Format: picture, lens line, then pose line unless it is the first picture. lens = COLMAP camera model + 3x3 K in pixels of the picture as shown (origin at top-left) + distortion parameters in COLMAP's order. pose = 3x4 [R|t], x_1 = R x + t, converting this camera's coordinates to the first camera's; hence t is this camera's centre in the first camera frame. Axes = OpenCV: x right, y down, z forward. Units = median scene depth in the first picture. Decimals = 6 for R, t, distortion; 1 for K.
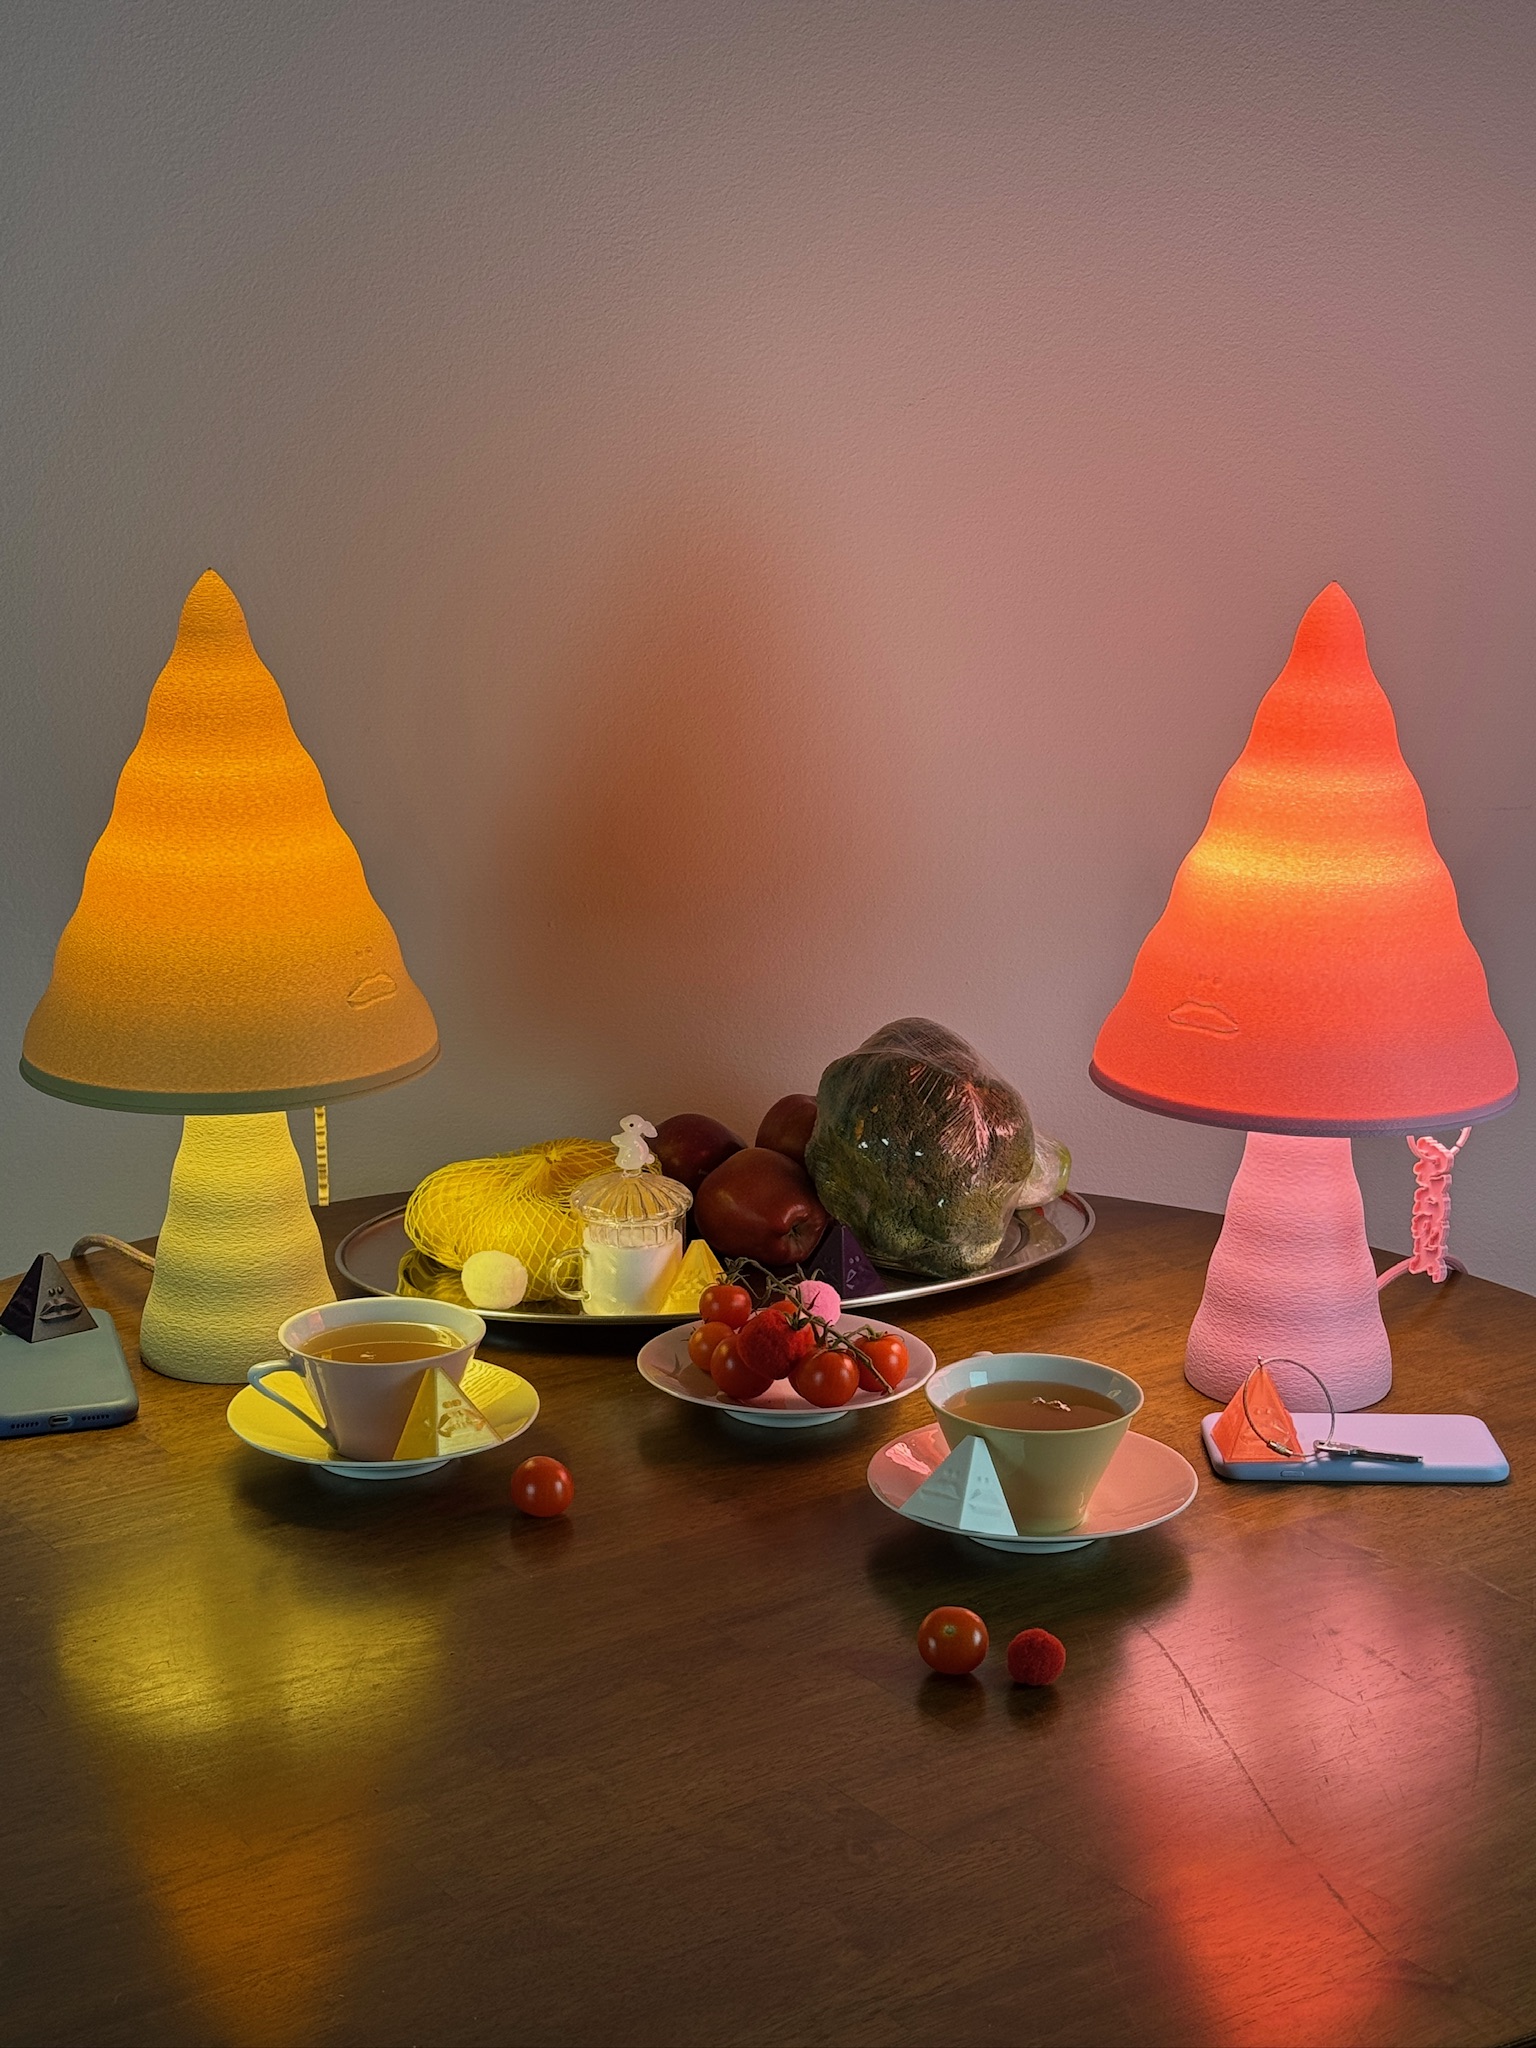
lens RADIAL K [[3283.5, 0, 758.7], [0, 3283.5, 1041.0], [0, 0, 1]] dist [0.023408, 0.000000]
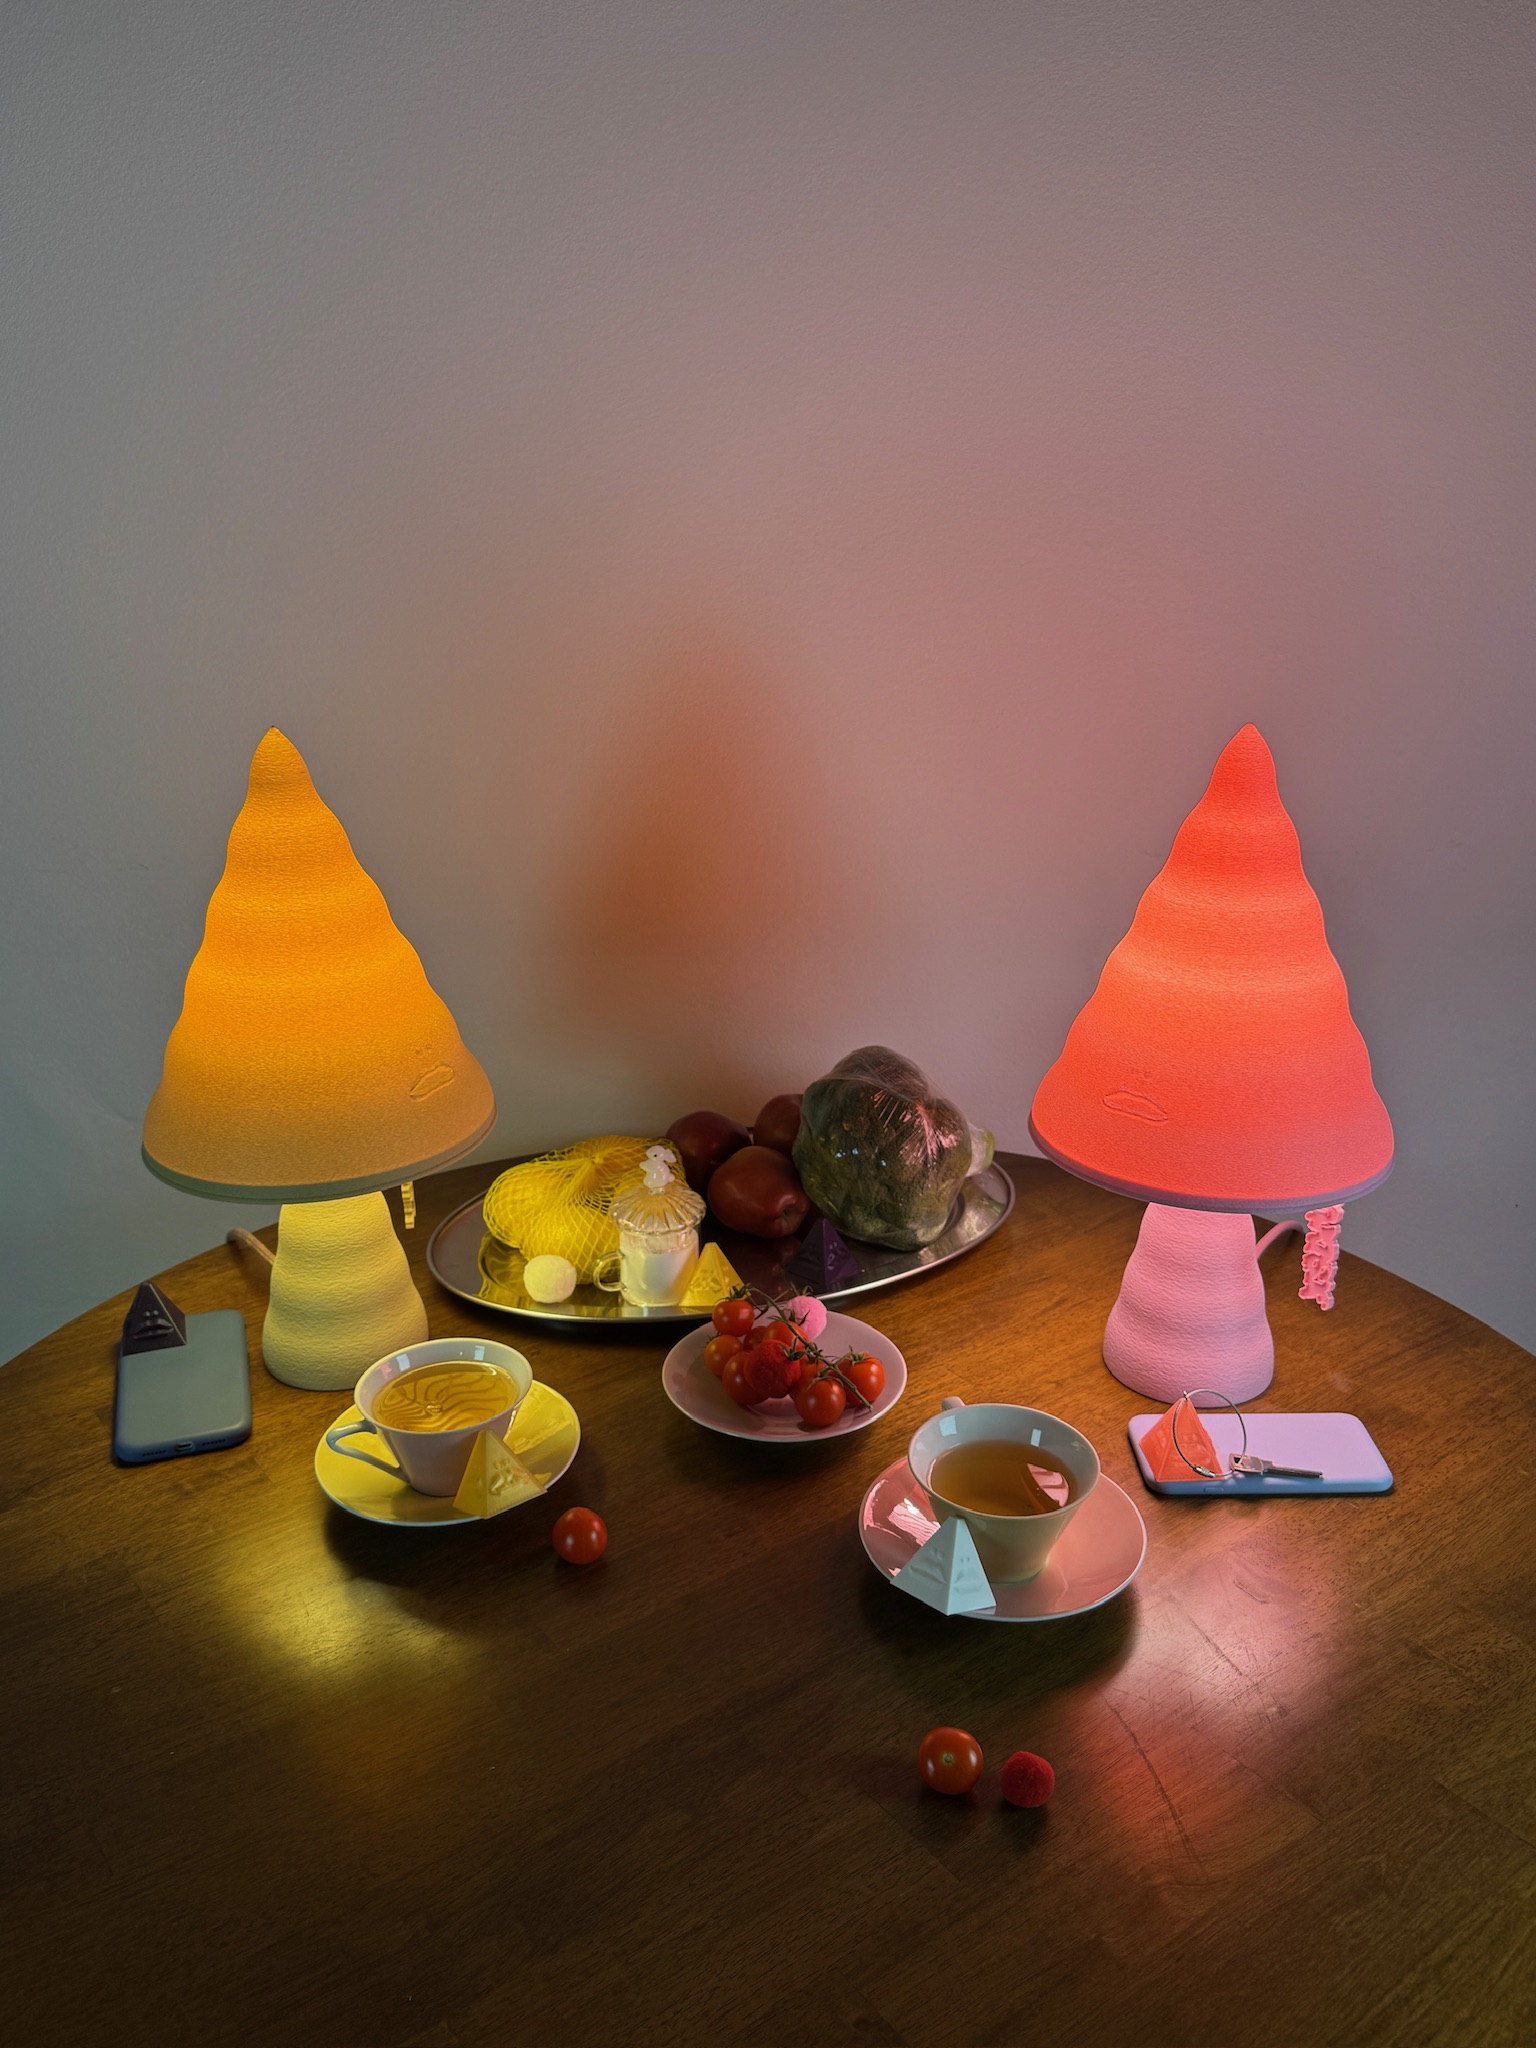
lens RADIAL K [[1685.3, 0, 758.6], [0, 1685.3, 1026.0], [0, 0, 1]] dist [0.044732, -0.074466]
pose [[0.999772, -0.020626, 0.005491, -0.001986], [0.019858, 0.993175, 0.114931, -0.104613], [-0.007824, -0.114796, 0.993358, 0.396220]]
